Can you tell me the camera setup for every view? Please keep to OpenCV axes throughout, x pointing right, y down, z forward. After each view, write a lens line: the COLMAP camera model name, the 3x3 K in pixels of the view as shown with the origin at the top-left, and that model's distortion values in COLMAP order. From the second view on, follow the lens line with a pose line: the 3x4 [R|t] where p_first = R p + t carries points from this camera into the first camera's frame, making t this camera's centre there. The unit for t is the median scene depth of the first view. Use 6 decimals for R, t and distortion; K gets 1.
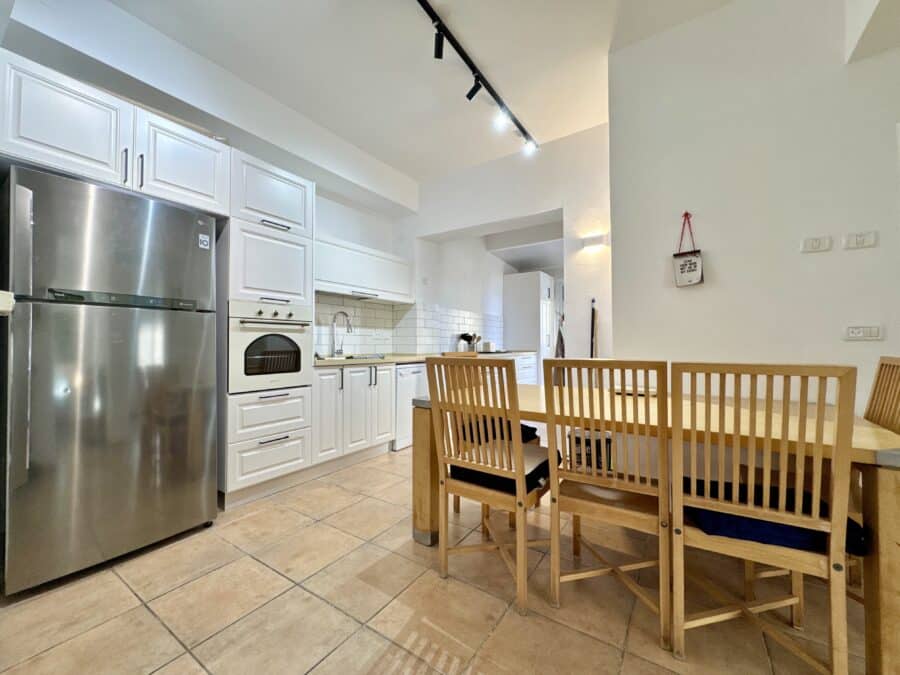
lens RADIAL K [[359.7, 0, 453.0], [0, 359.7, 339.5], [0, 0, 1]] dist [0.000726, 0.000062]
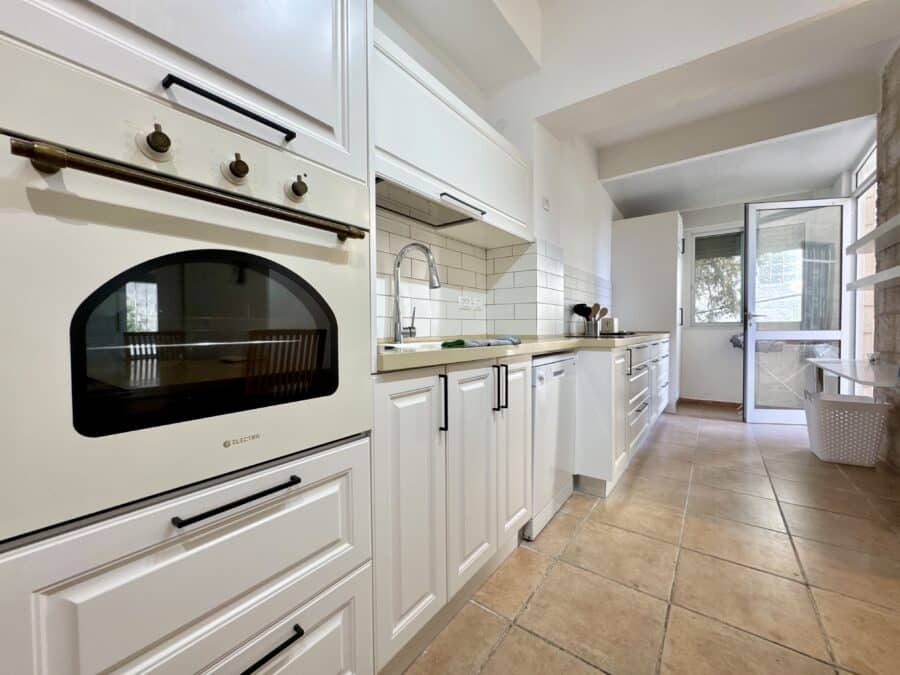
lens RADIAL K [[359.7, 0, 448.2], [0, 359.7, 337.4], [0, 0, 1]] dist [0.000726, 0.000062]
pose [[0.997548, -0.004765, -0.069830, -0.240759], [0.007488, 0.999220, 0.038779, 0.025339], [0.069591, -0.039206, 0.996805, 0.549635]]
